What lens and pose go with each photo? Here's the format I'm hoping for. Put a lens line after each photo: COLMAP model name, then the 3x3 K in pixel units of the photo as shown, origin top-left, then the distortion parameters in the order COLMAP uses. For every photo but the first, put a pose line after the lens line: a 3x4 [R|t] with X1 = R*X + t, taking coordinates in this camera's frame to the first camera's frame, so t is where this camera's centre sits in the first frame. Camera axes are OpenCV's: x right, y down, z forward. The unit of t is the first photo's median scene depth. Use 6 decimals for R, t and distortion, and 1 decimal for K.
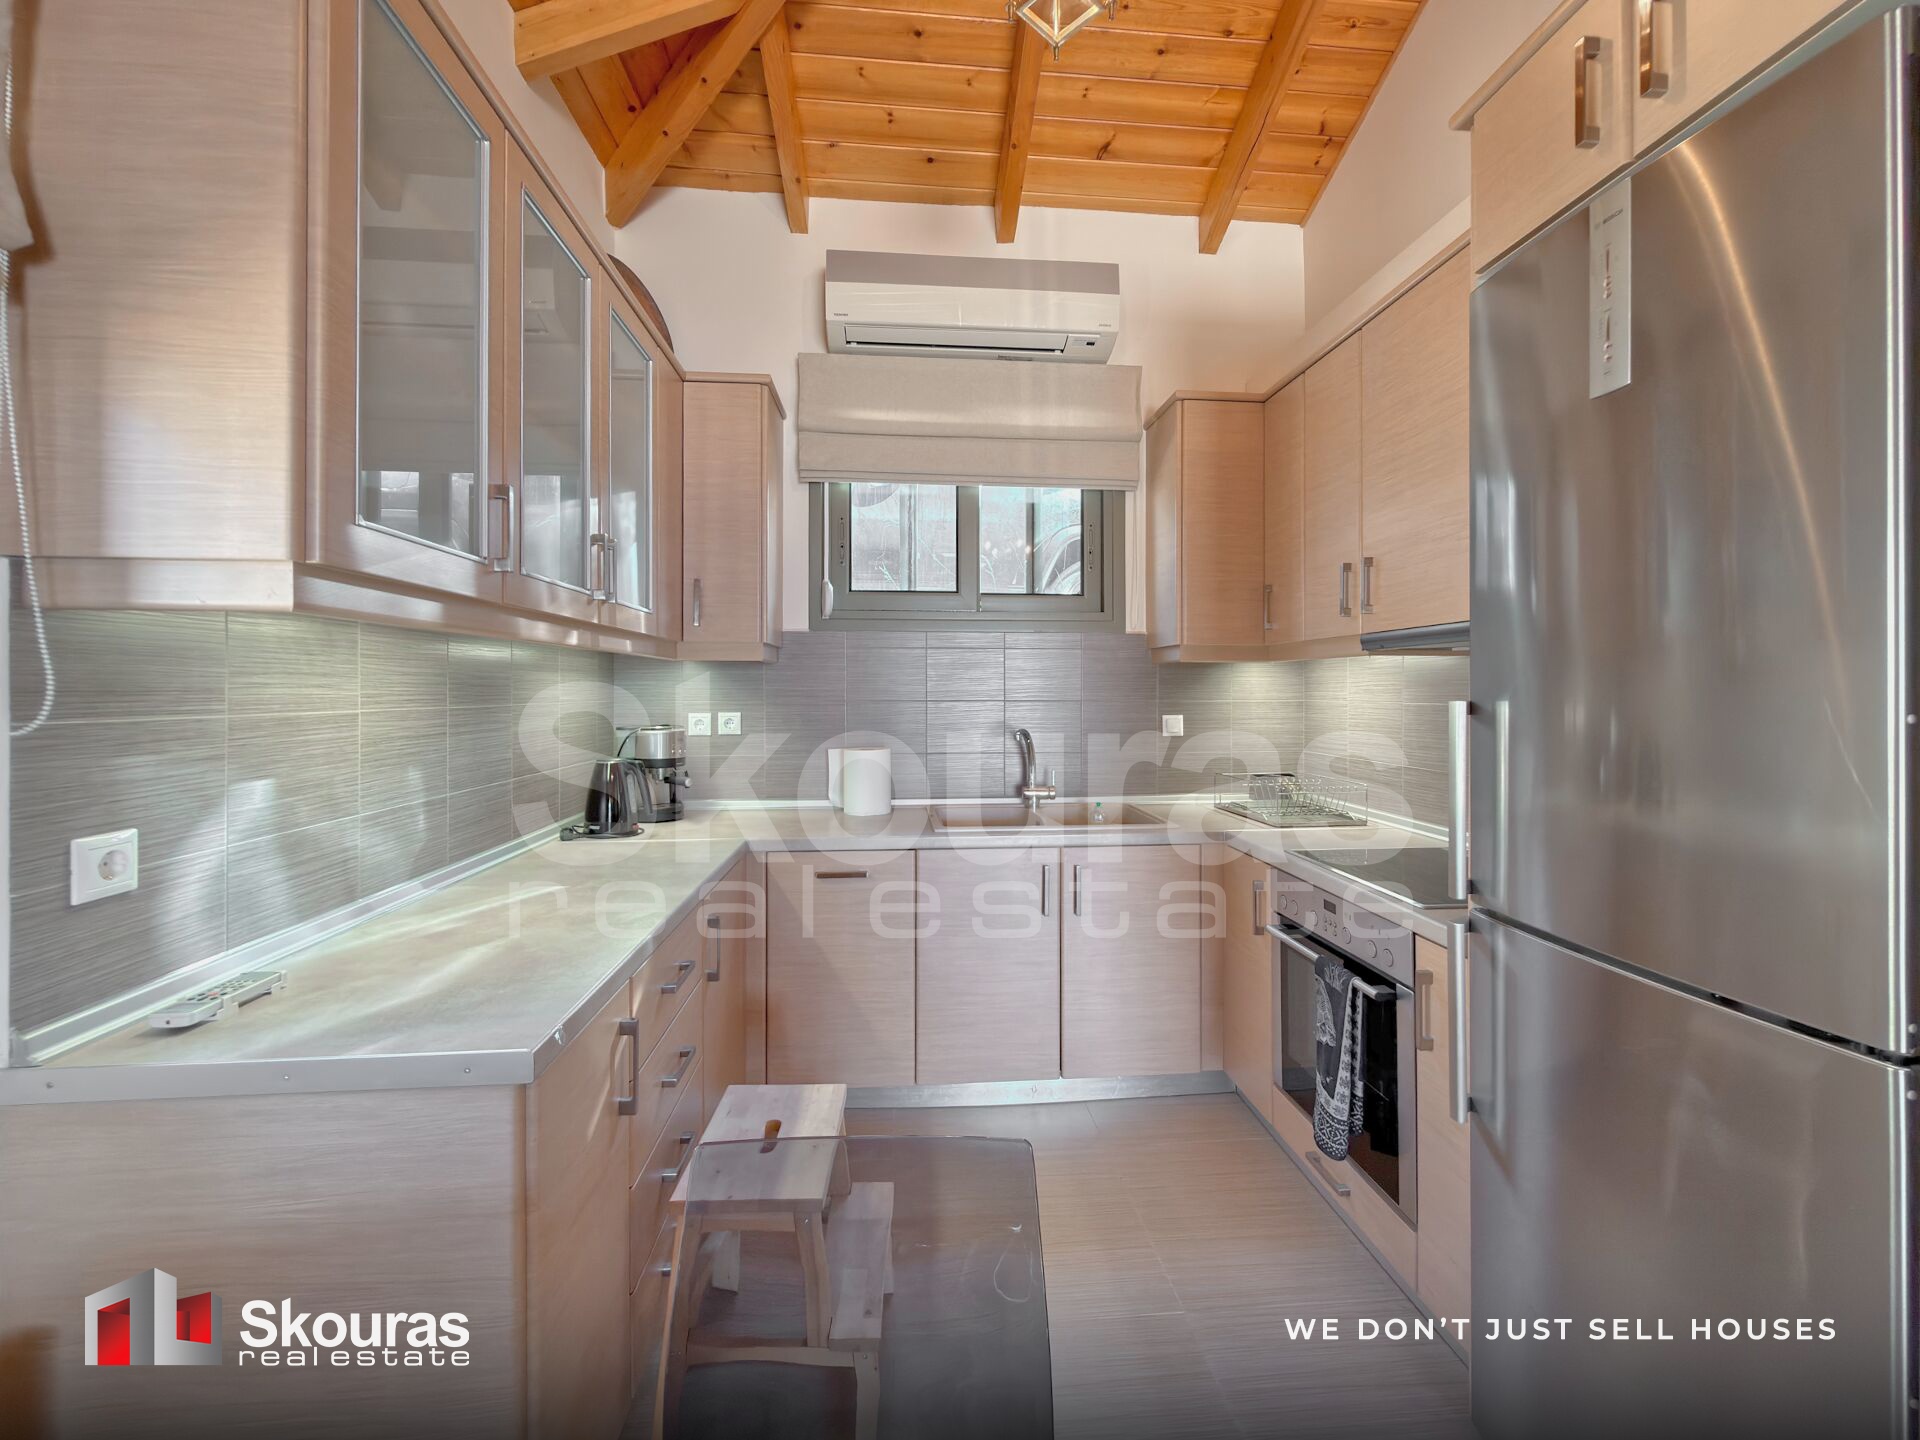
lens RADIAL K [[773.8, 0, 955.7], [0, 773.8, 682.3], [0, 0, 1]] dist [0.000123, 0.000081]
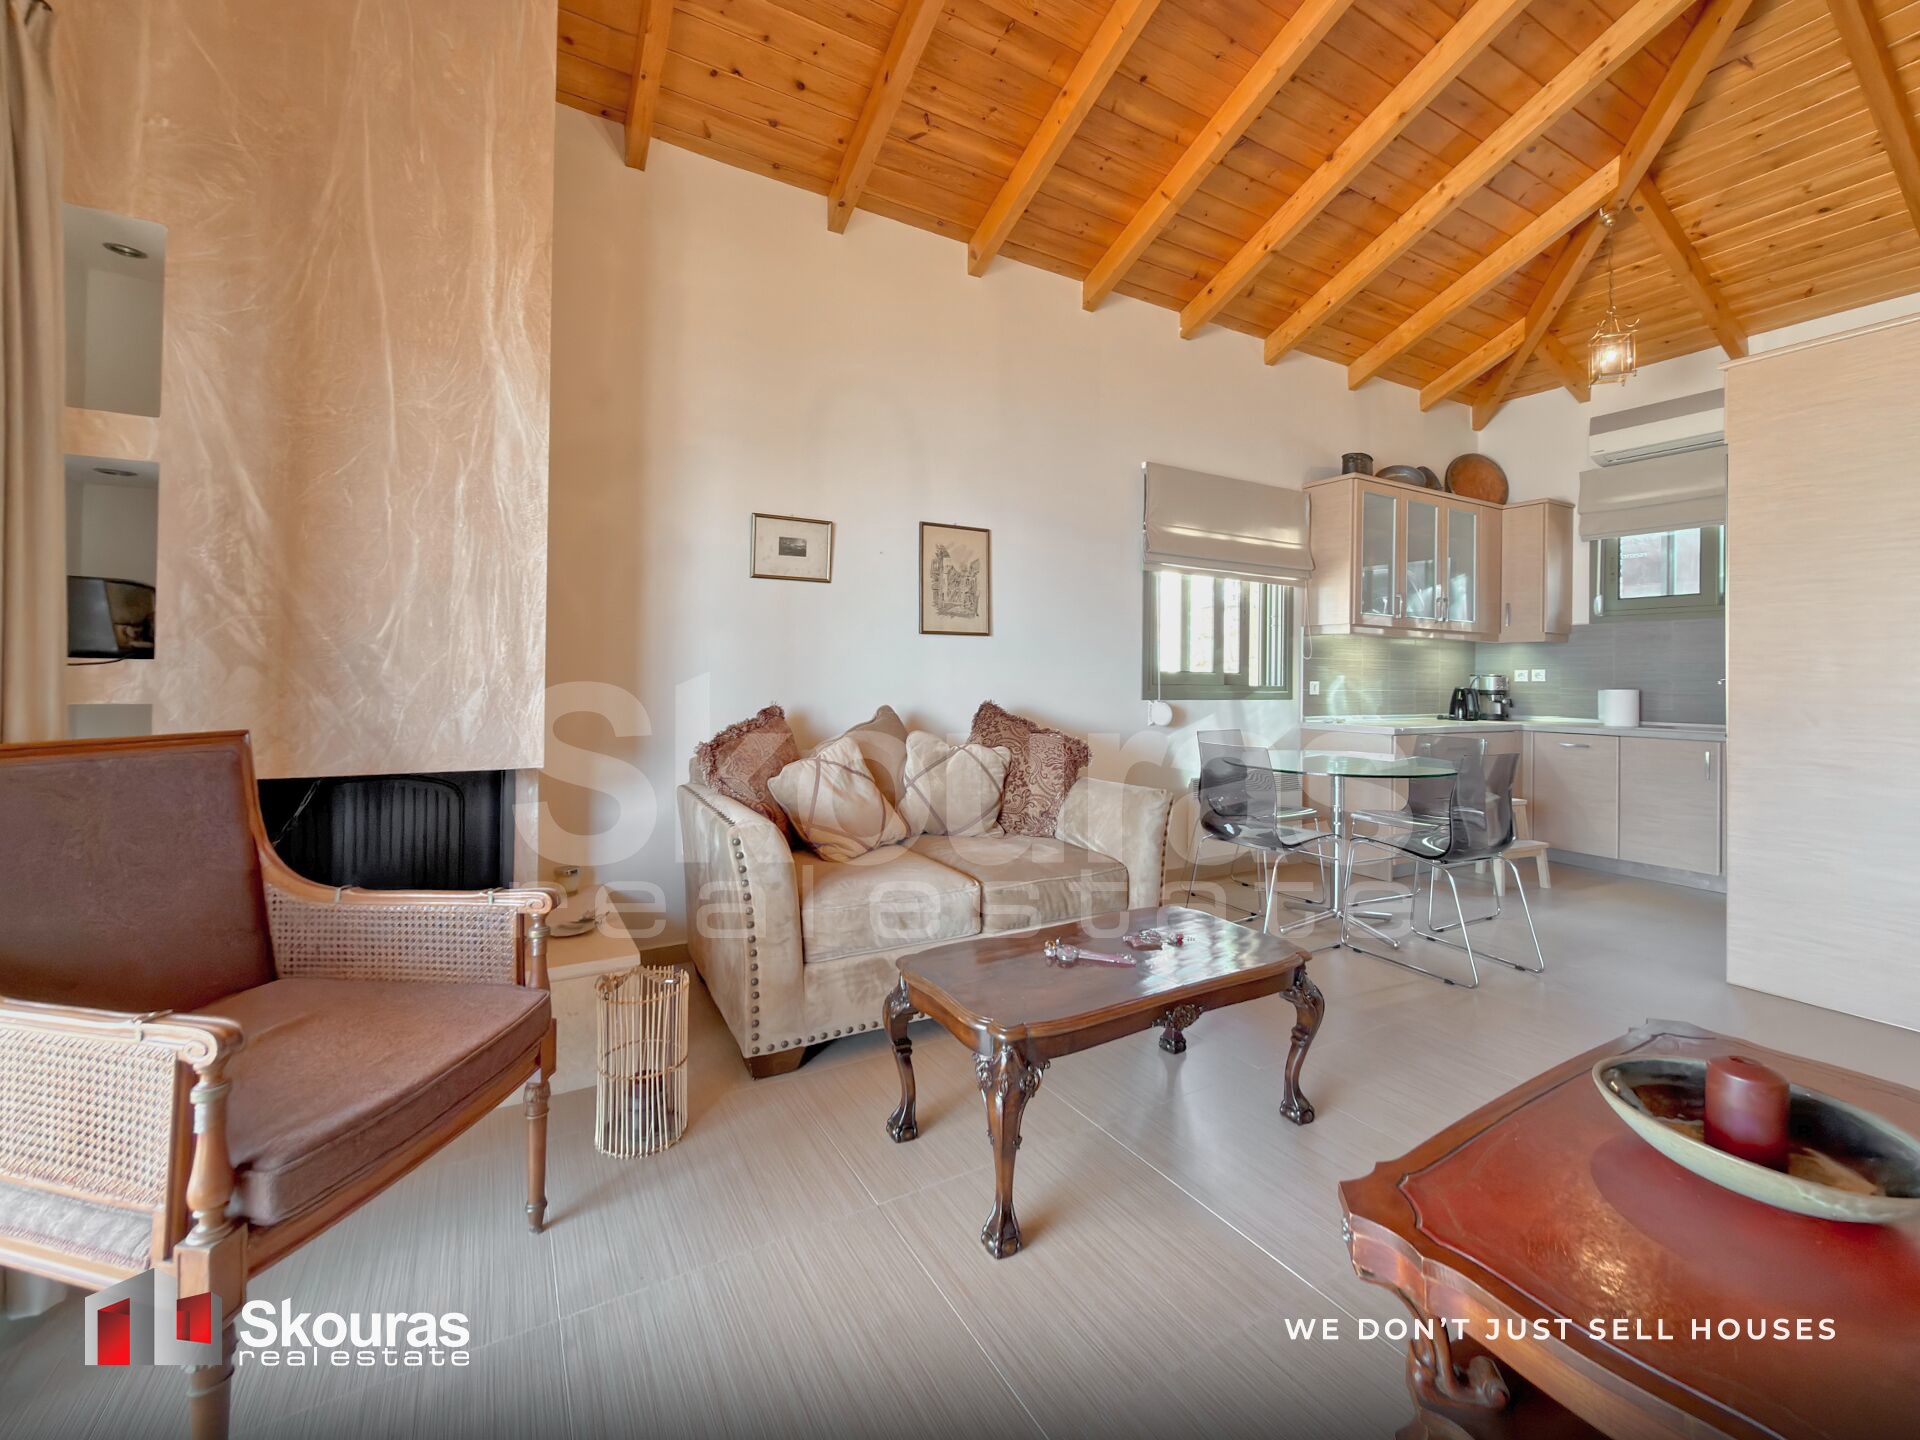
lens RADIAL K [[773.8, 0, 955.7], [0, 773.8, 682.3], [0, 0, 1]] dist [0.000123, 0.000081]
pose [[0.416416, 0.004452, -0.909163, 0.876541], [-0.004842, 0.999985, 0.002679, 0.074576], [0.909161, 0.003286, 0.416431, -1.138728]]
